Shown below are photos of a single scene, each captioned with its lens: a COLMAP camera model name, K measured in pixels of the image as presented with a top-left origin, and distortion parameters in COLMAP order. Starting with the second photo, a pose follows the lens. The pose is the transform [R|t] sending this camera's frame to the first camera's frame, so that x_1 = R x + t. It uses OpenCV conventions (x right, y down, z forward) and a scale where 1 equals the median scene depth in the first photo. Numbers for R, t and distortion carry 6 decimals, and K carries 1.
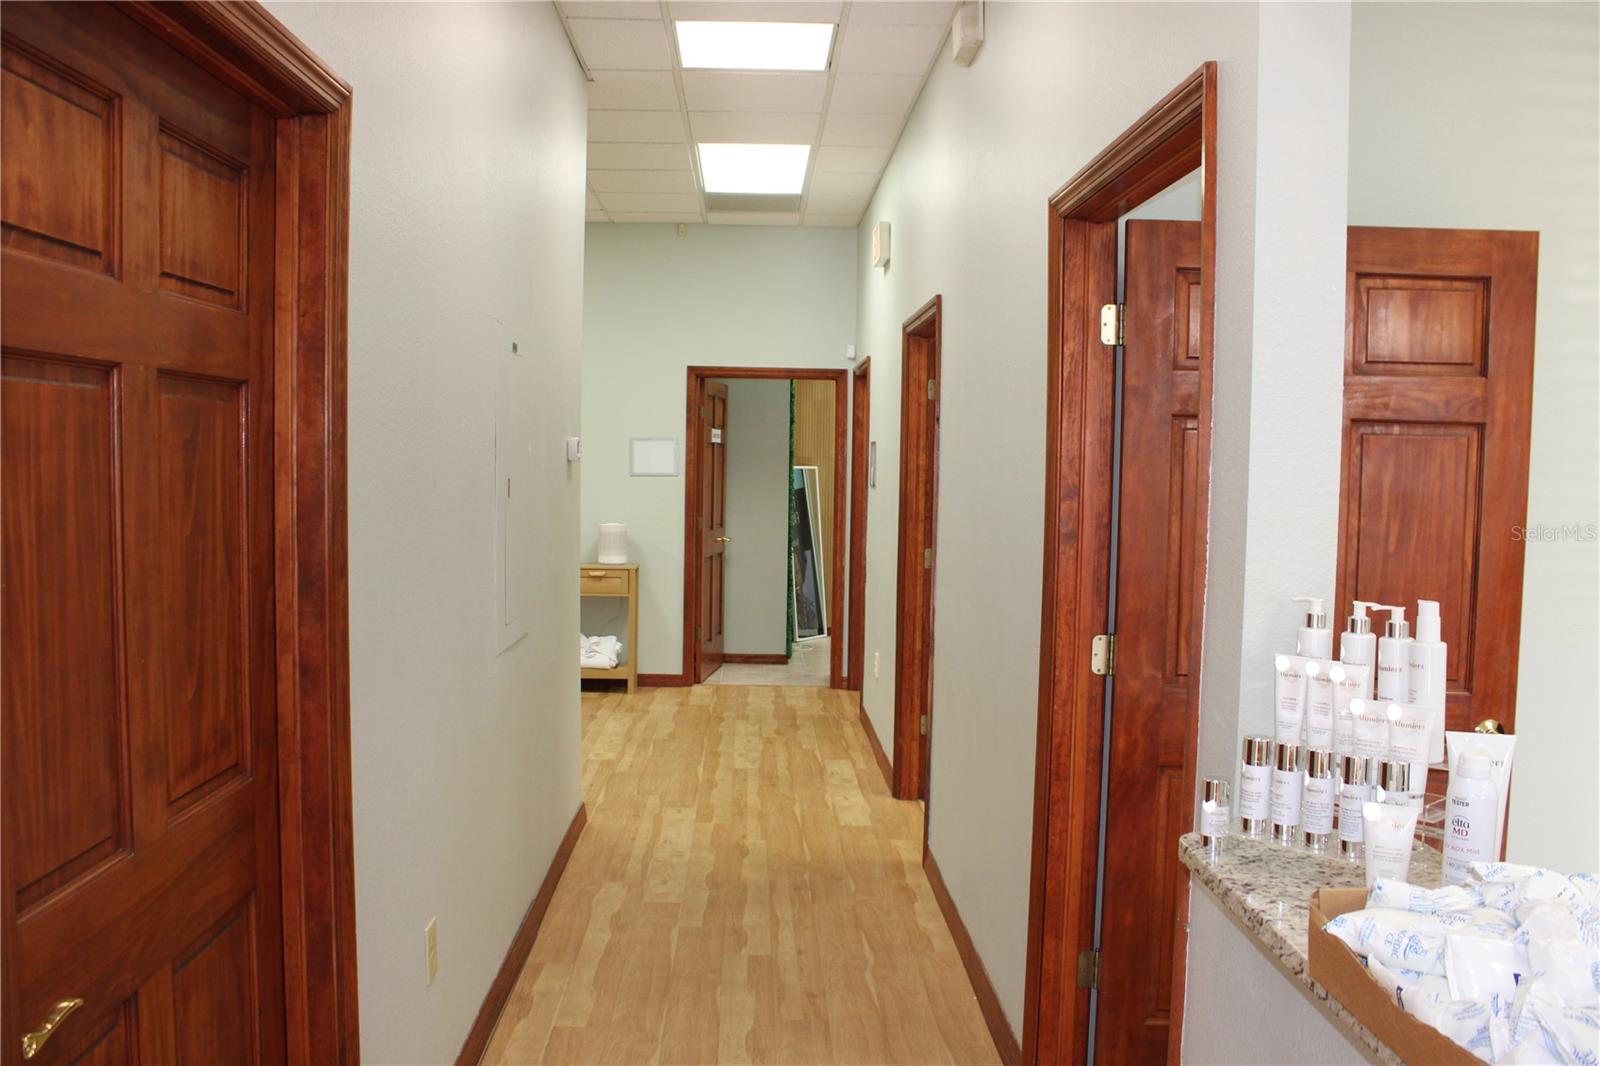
lens RADIAL K [[1325.3, 0, 804.9], [0, 1325.3, 533.5], [0, 0, 1]] dist [-0.125012, 0.064316]
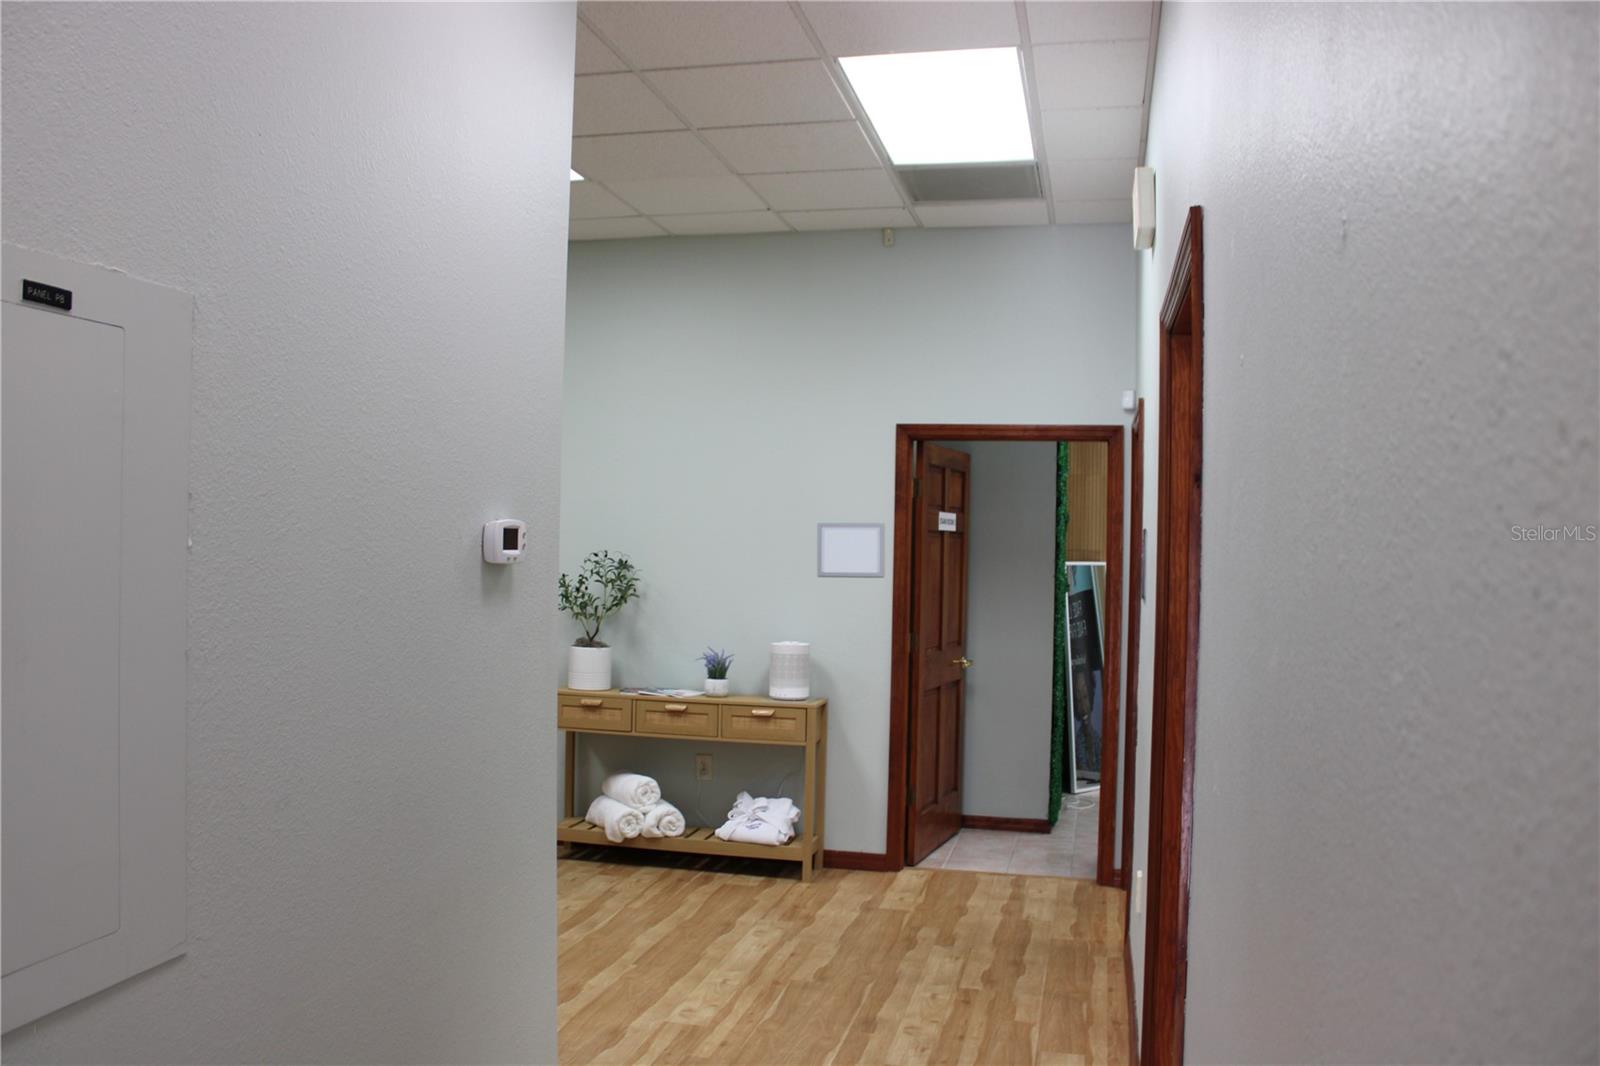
lens RADIAL K [[1325.3, 0, 799.9], [0, 1325.3, 539.0], [0, 0, 1]] dist [-0.125012, 0.064316]
pose [[0.965632, 0.000685, -0.259914, 0.047760], [-0.016958, 0.998032, -0.060374, -0.019880], [0.259361, 0.062707, 0.963743, 0.294244]]
